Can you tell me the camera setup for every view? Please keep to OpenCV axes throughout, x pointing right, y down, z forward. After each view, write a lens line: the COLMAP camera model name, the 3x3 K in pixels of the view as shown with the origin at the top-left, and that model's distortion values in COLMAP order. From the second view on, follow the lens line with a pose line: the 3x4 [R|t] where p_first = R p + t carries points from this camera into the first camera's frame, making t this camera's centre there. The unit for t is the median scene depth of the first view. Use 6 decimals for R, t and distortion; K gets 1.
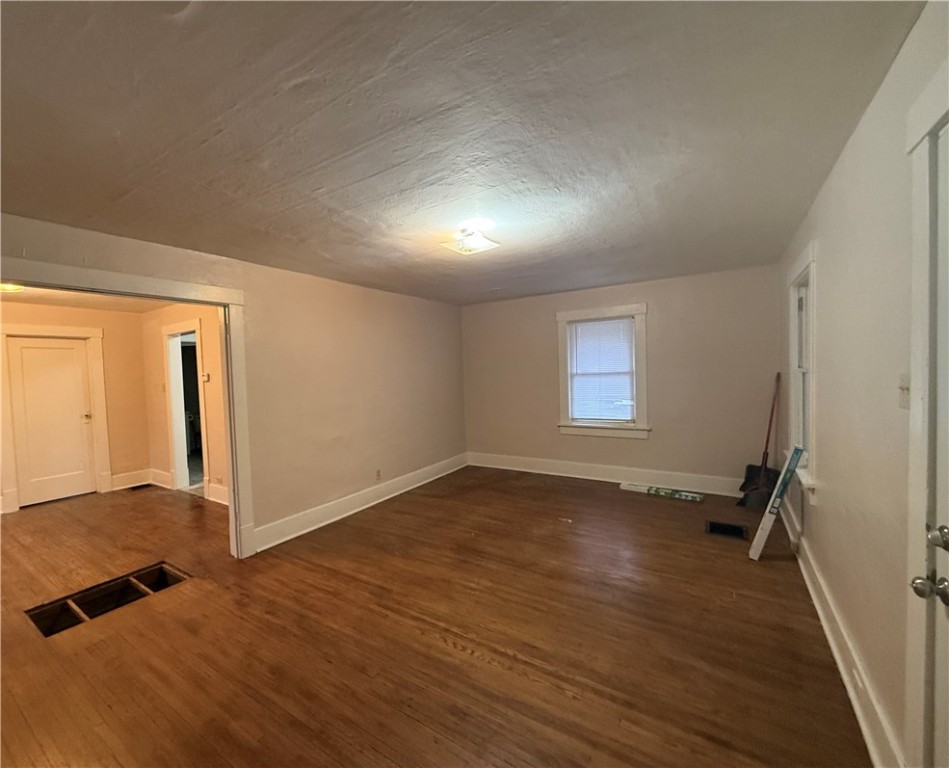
lens RADIAL K [[440.3, 0, 474.5], [0, 440.3, 384.0], [0, 0, 1]] dist [-0.000778, 0.000001]
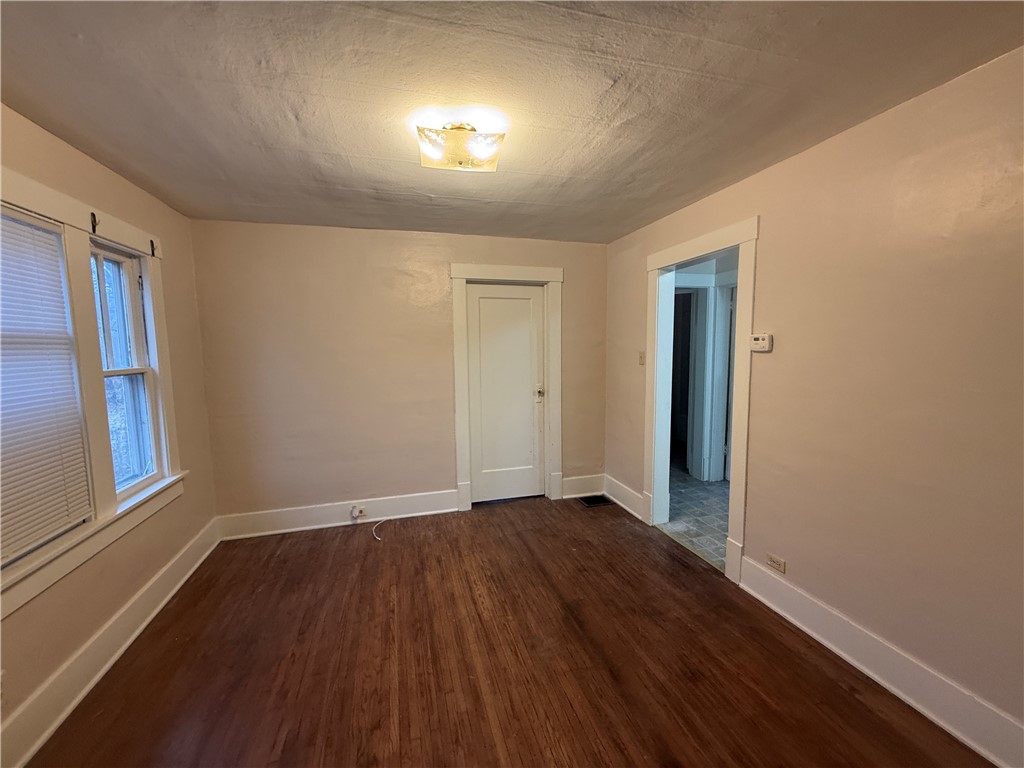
lens RADIAL K [[413.1, 0, 512.0], [0, 413.1, 384.0], [0, 0, 1]] dist [0.000109, 0.000007]
pose [[0.773817, 0.083939, -0.627823, -0.490371], [-0.033802, 0.995240, 0.091400, -0.002482], [0.632507, -0.049505, 0.772971, 0.445794]]
